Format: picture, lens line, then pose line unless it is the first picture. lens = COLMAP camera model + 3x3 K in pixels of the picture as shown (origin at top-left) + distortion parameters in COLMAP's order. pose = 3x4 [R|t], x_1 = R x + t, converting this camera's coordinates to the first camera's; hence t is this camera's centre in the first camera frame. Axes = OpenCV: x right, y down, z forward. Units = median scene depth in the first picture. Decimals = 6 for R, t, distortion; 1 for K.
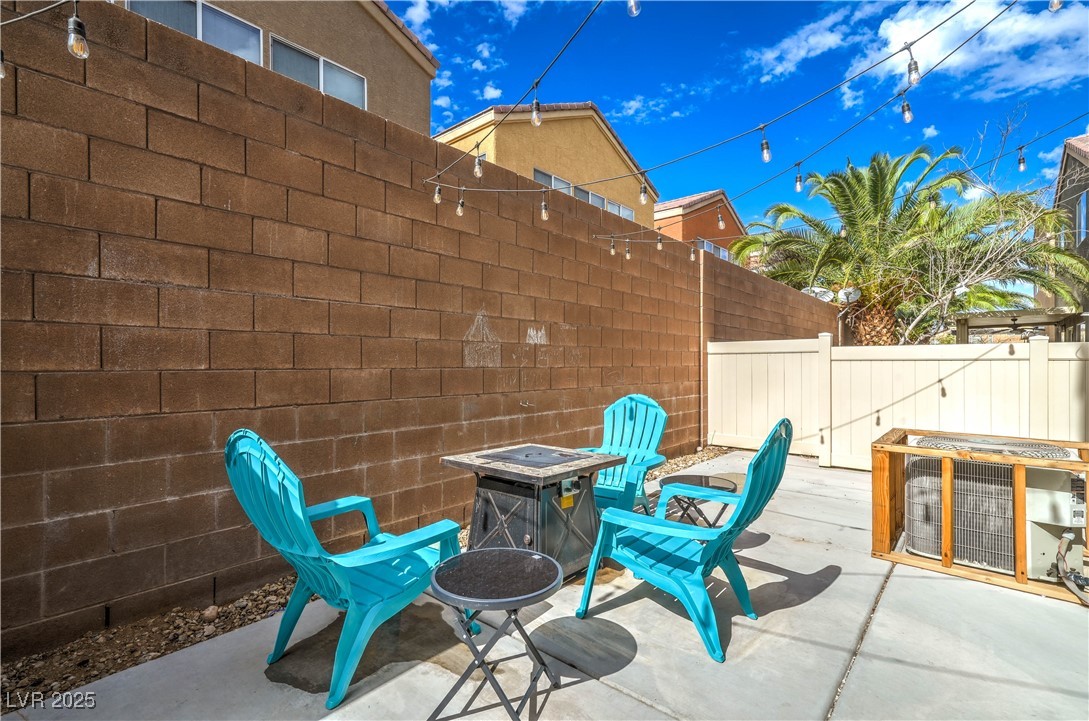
lens RADIAL K [[501.8, 0, 548.5], [0, 501.8, 363.7], [0, 0, 1]] dist [0.004376, 0.000379]
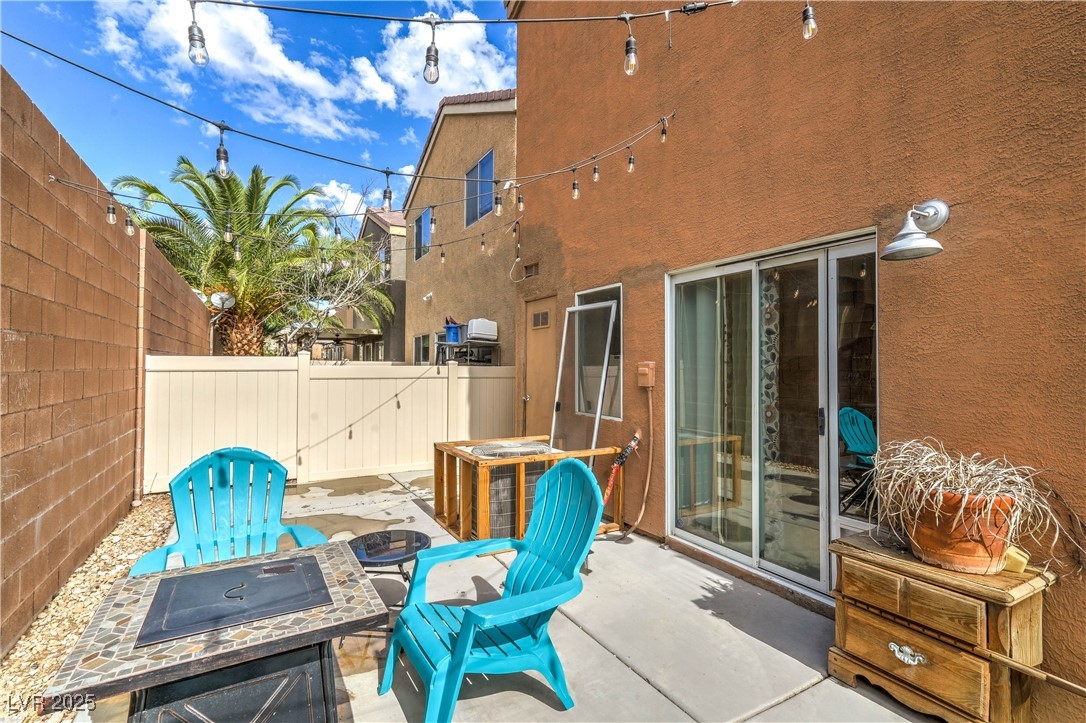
lens RADIAL K [[500.4, 0, 544.5], [0, 500.4, 359.1], [0, 0, 1]] dist [0.004376, 0.000379]
pose [[0.329677, 0.013791, 0.943993, -0.186910], [-0.004919, 0.999905, -0.012890, -0.030664], [-0.944081, -0.000394, 0.329713, 0.201649]]
